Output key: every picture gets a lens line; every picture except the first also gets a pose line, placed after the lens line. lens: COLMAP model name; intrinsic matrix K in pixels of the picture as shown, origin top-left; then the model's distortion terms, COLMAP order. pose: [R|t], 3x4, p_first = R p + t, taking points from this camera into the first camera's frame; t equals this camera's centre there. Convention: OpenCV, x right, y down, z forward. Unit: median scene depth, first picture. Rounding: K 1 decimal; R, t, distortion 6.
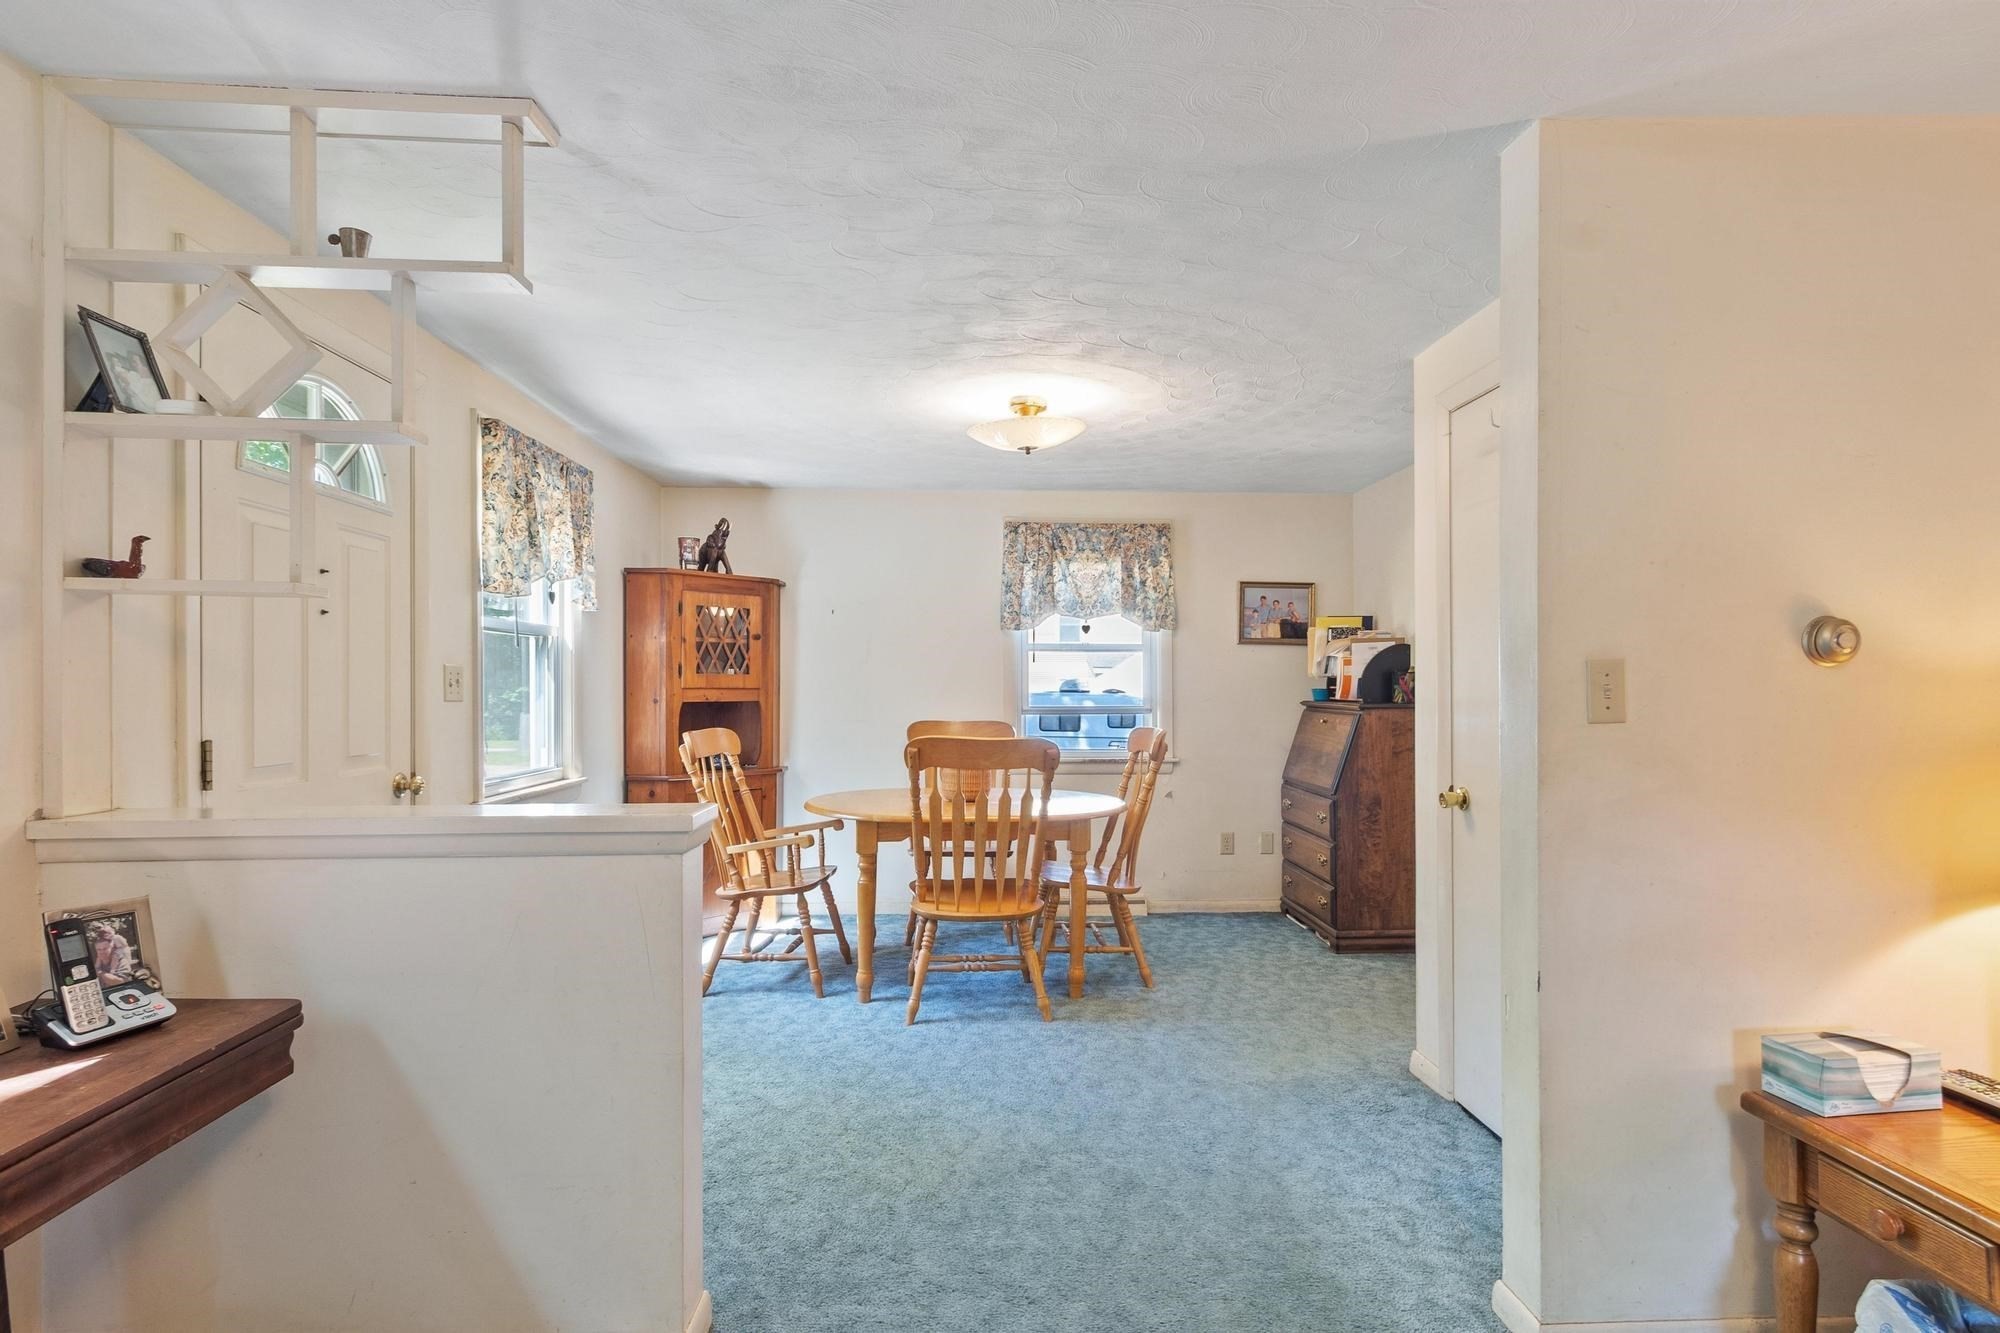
lens RADIAL K [[1023.7, 0, 979.6], [0, 1023.7, 672.5], [0, 0, 1]] dist [0.002233, -0.002107]
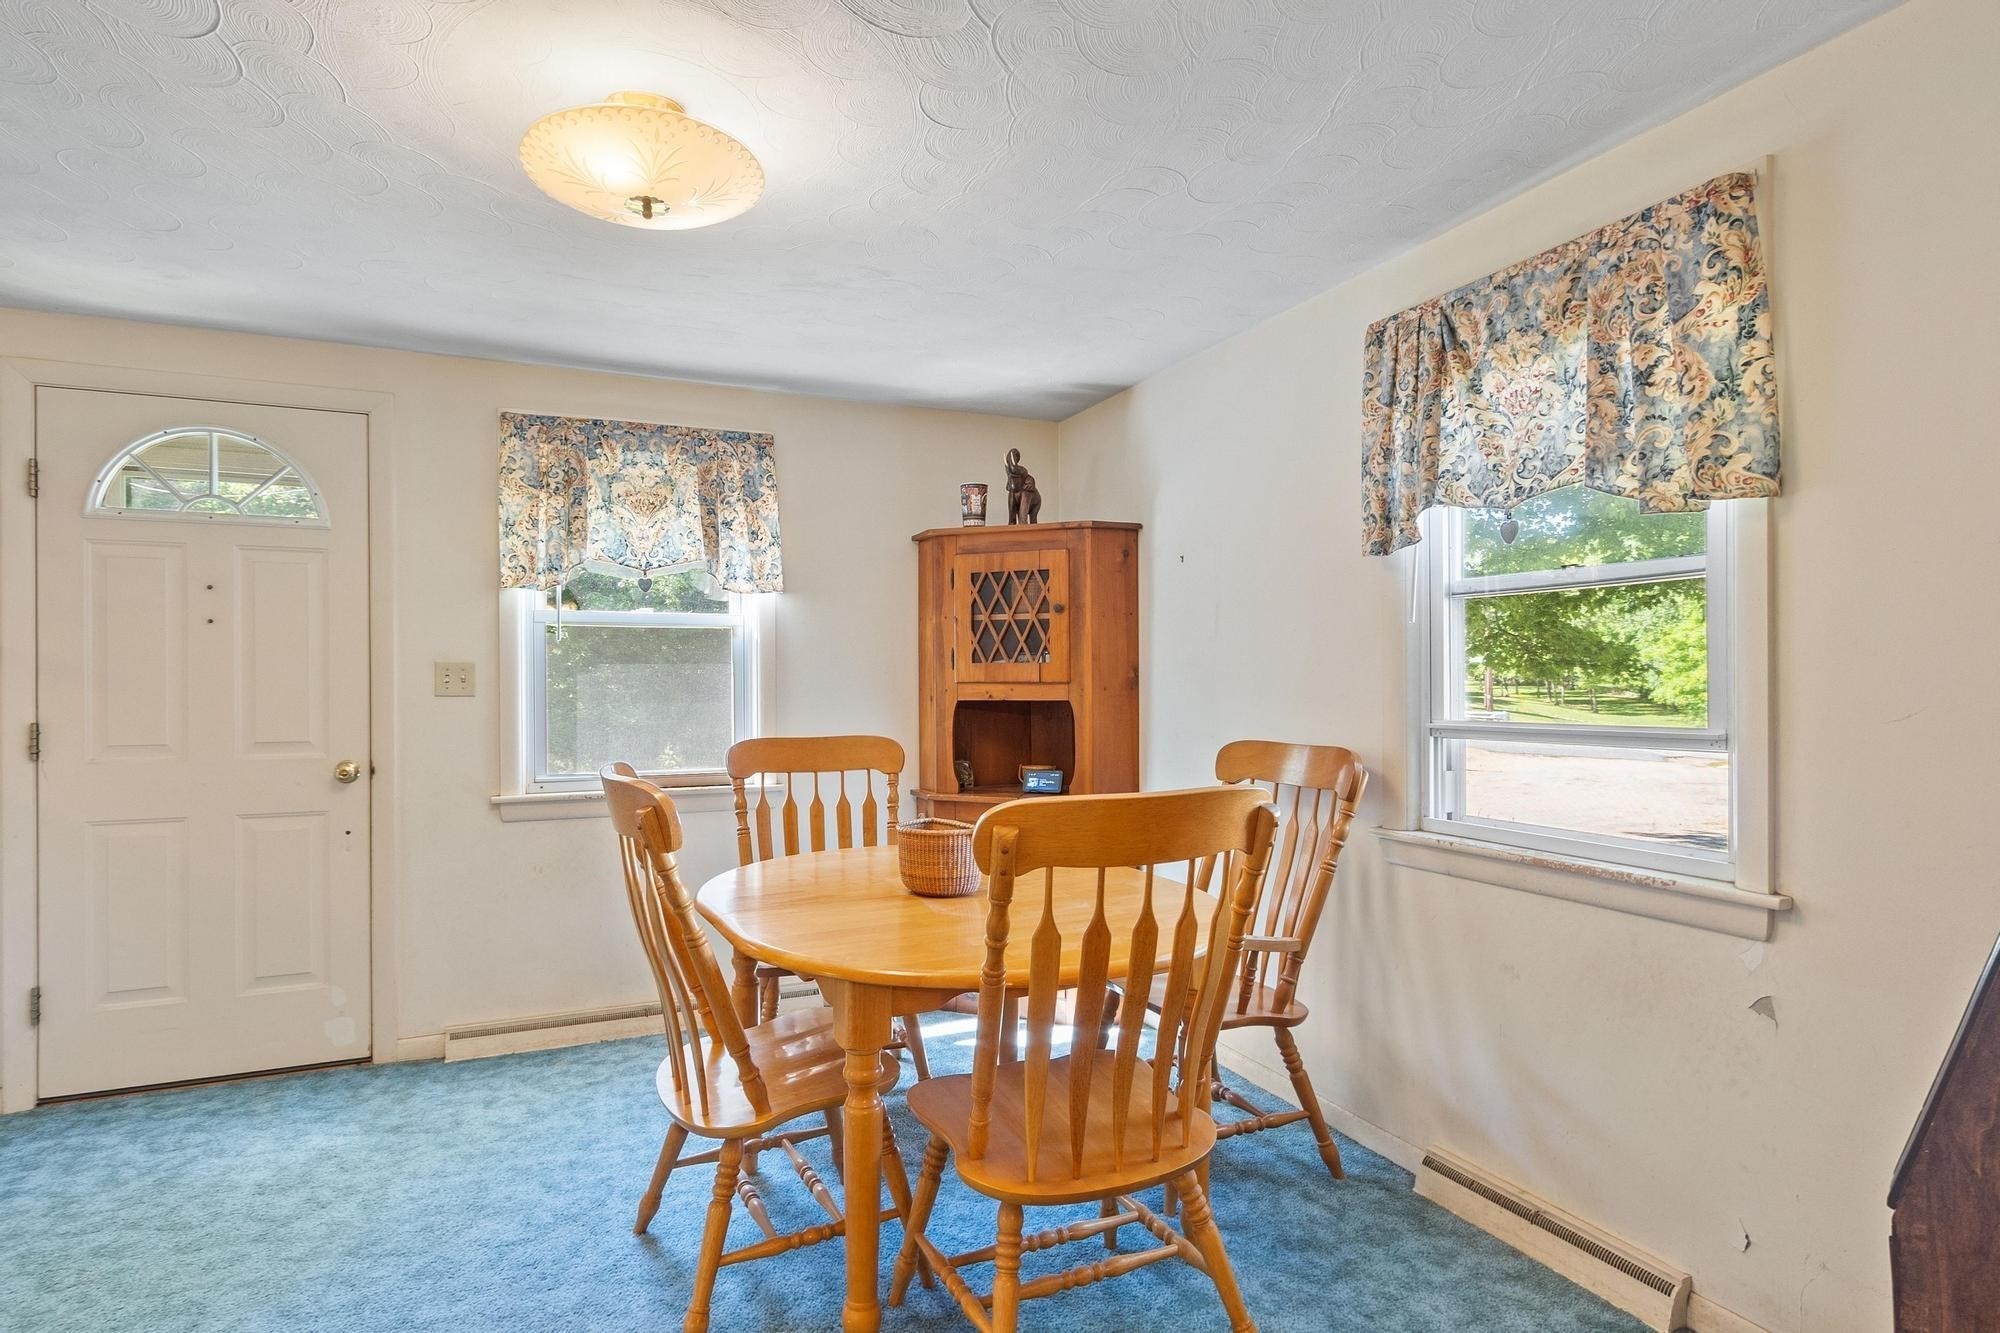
lens RADIAL K [[1023.7, 0, 1042.7], [0, 1023.7, 690.0], [0, 0, 1]] dist [0.002233, -0.002107]
pose [[0.393613, 0.005031, -0.919262, 0.402441], [0.017124, 0.999771, 0.012804, 0.011361], [0.919117, -0.020781, 0.393437, 0.673221]]
